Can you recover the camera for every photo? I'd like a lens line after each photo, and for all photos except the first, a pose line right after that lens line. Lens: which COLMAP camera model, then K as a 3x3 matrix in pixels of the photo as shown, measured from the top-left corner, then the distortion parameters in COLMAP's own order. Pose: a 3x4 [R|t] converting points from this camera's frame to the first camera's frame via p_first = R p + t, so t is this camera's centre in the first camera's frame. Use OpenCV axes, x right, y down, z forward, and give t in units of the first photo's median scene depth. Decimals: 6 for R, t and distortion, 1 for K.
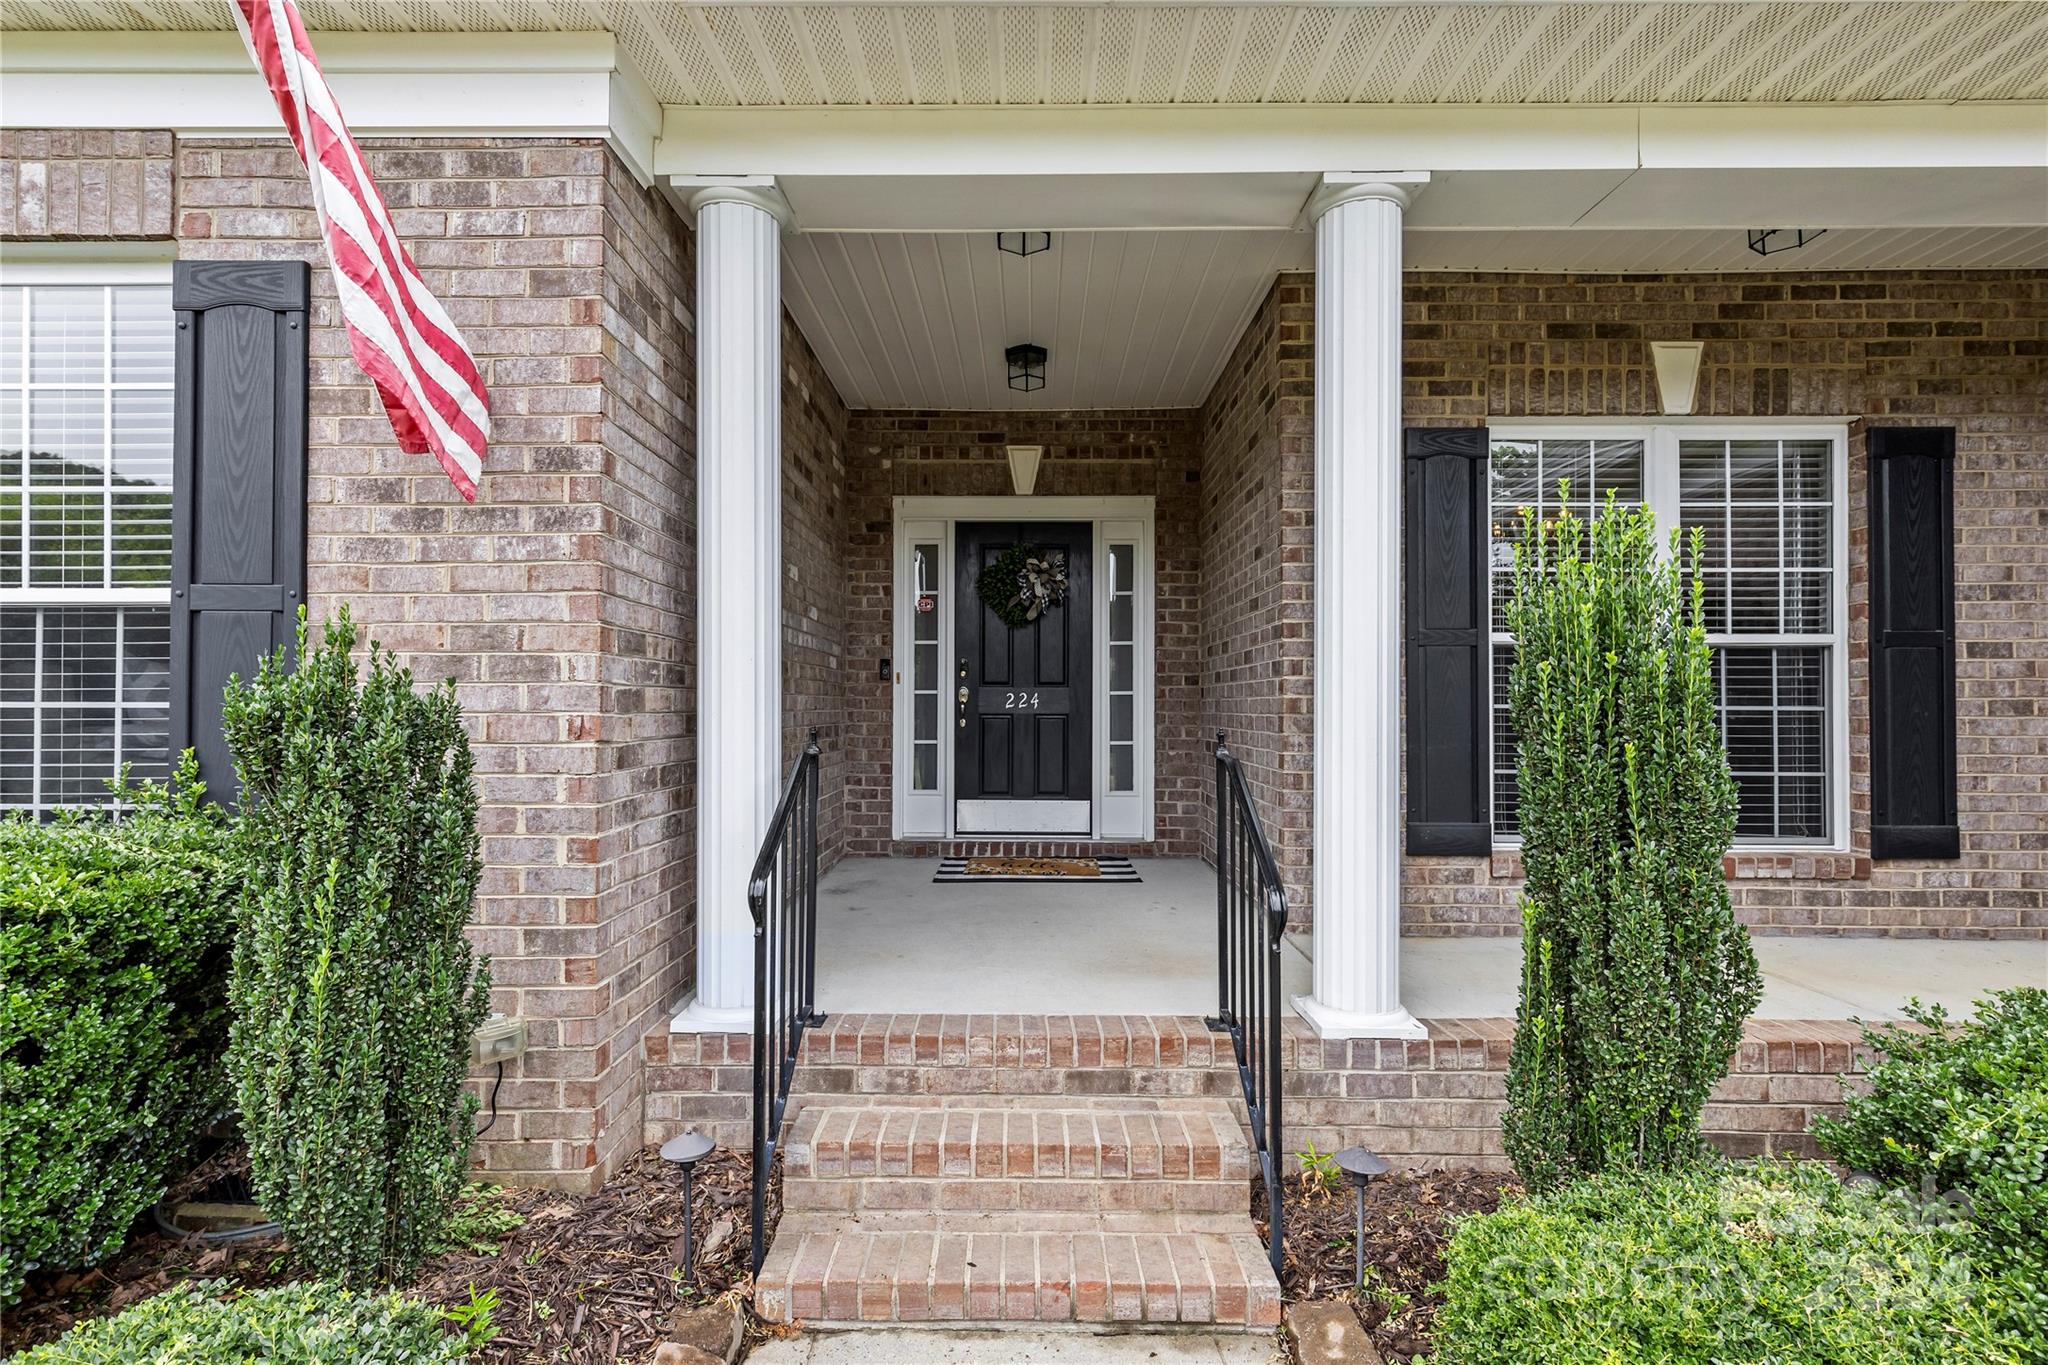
lens RADIAL K [[959.6, 0, 1018.9], [0, 959.6, 684.8], [0, 0, 1]] dist [0.000998, -0.000203]
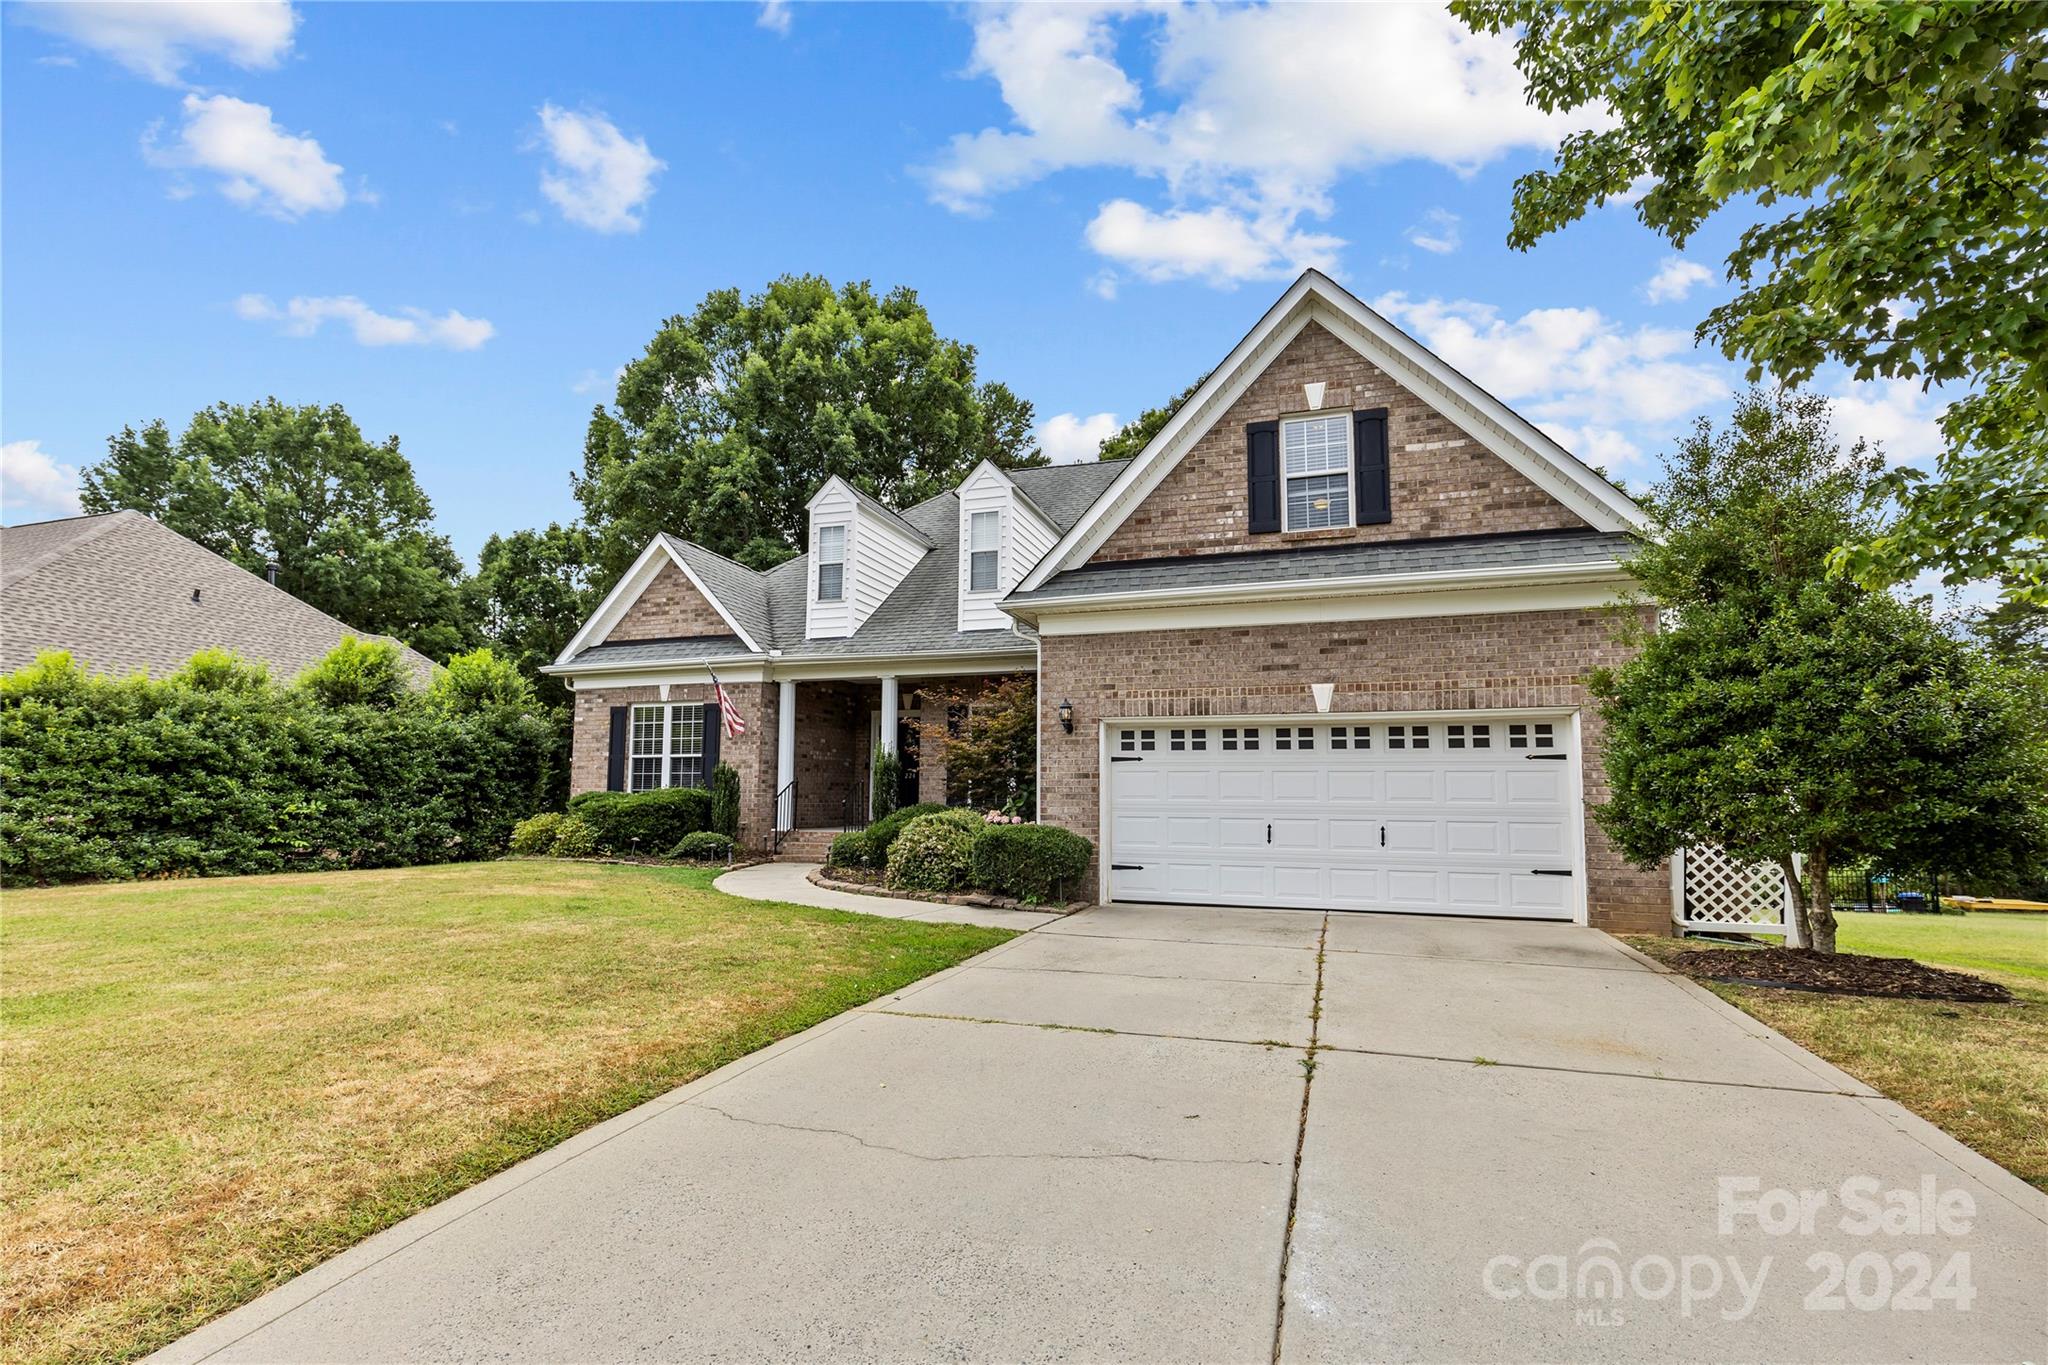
lens RADIAL K [[970.7, 0, 1020.7], [0, 970.7, 697.1], [0, 0, 1]] dist [0.000791, 0.000028]
pose [[0.952194, -0.030343, -0.303983, 2.774102], [0.003374, 0.996039, -0.088854, 0.089341], [0.305475, 0.083581, 0.948525, -4.014206]]
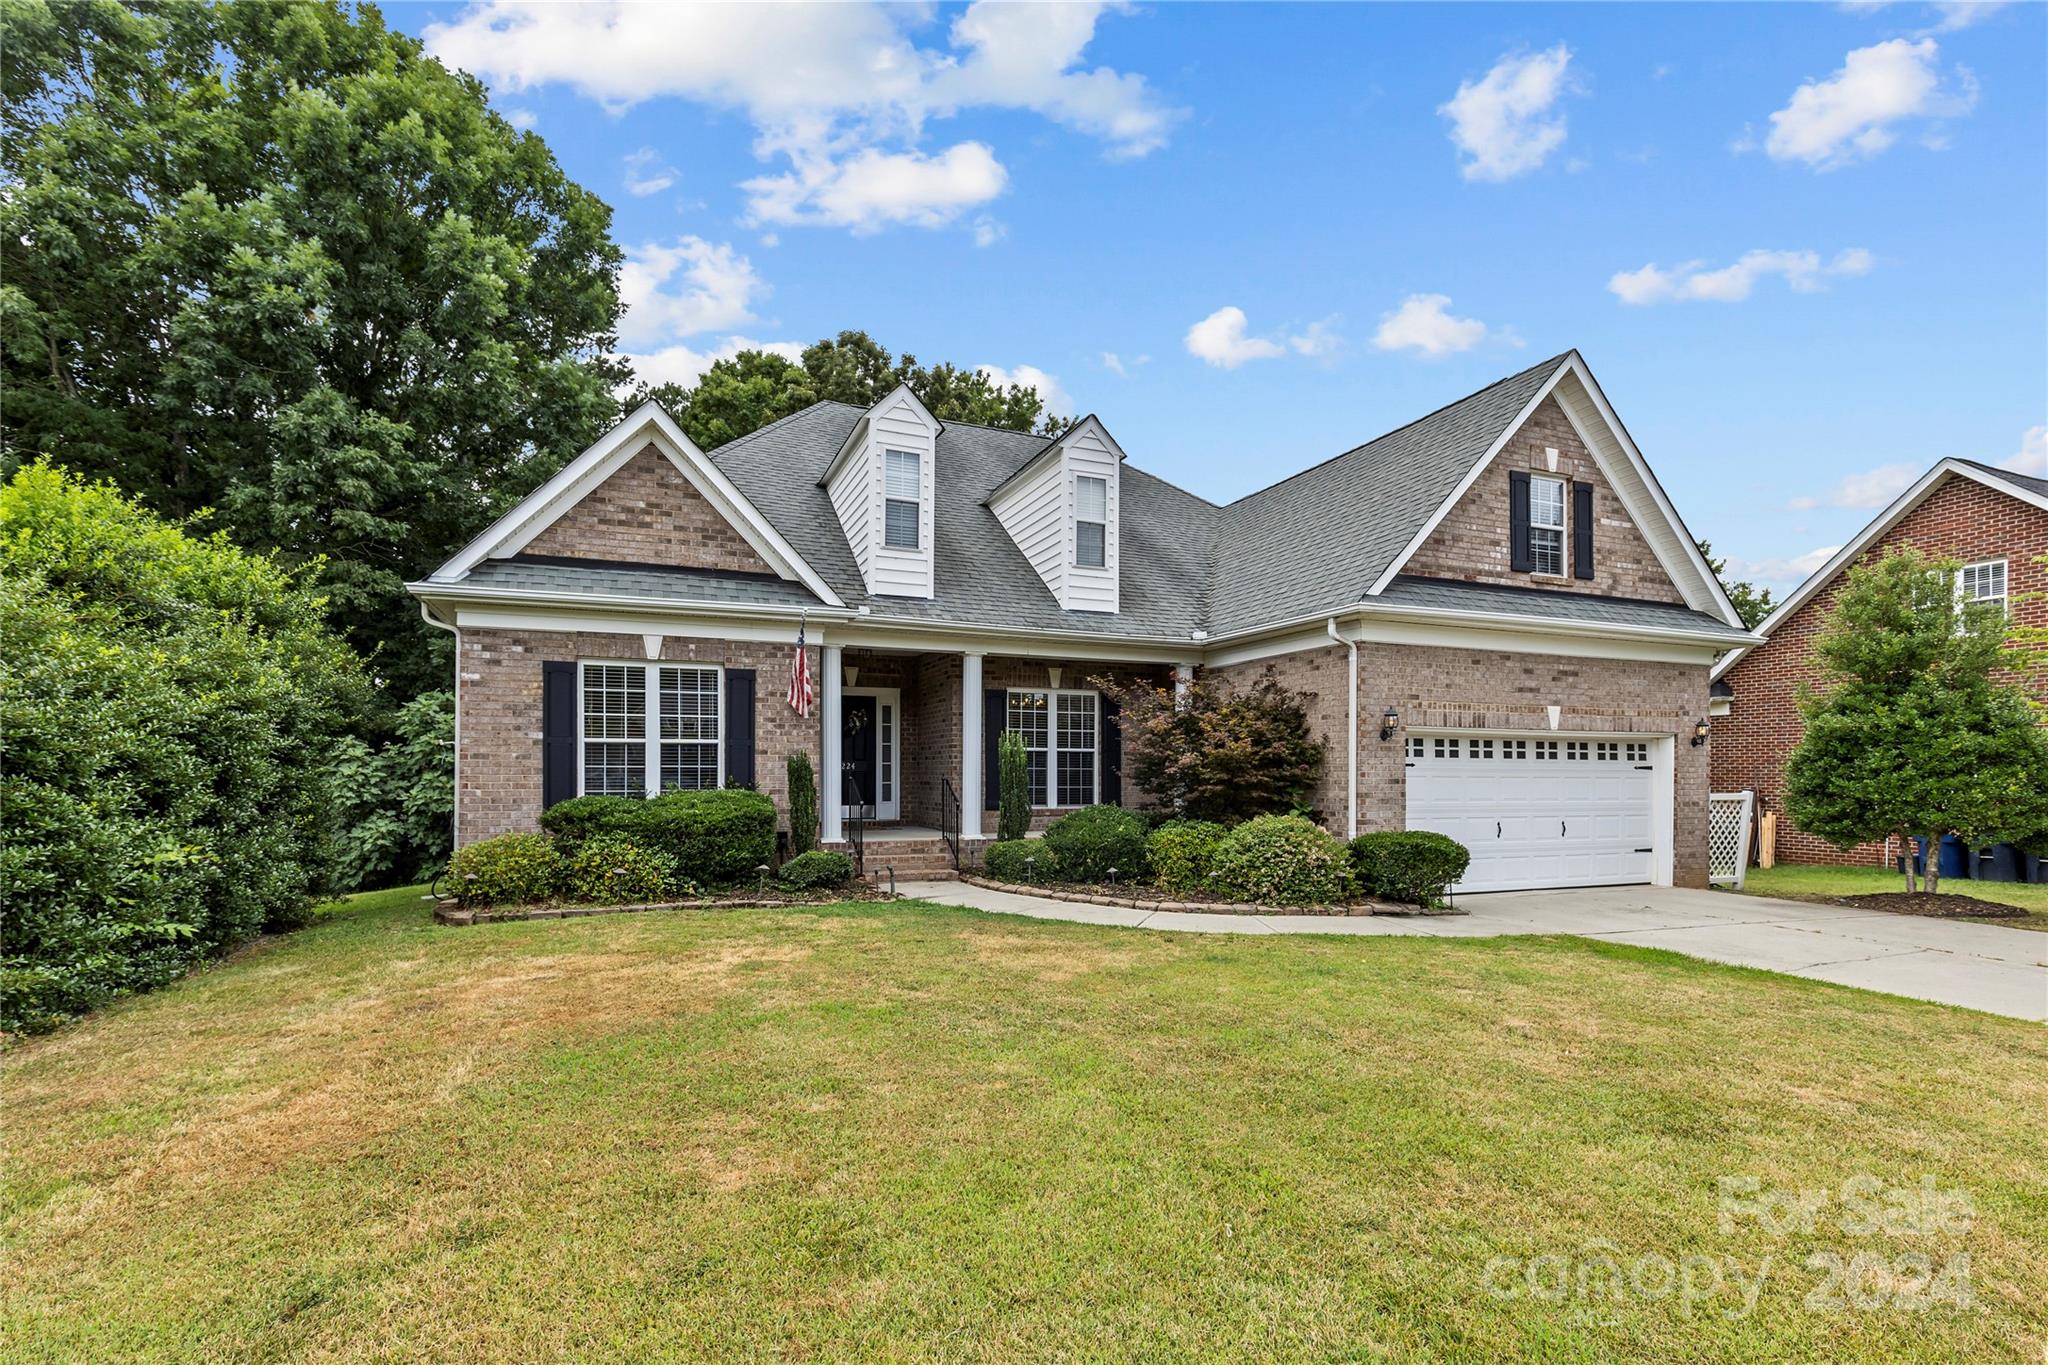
lens RADIAL K [[959.6, 0, 1036.2], [0, 959.6, 762.8], [0, 0, 1]] dist [0.000998, -0.000203]
pose [[0.918592, 0.003799, 0.395189, -1.169398], [-0.007977, 0.999928, 0.008927, -0.043592], [-0.395127, -0.011353, 0.918556, -3.295347]]
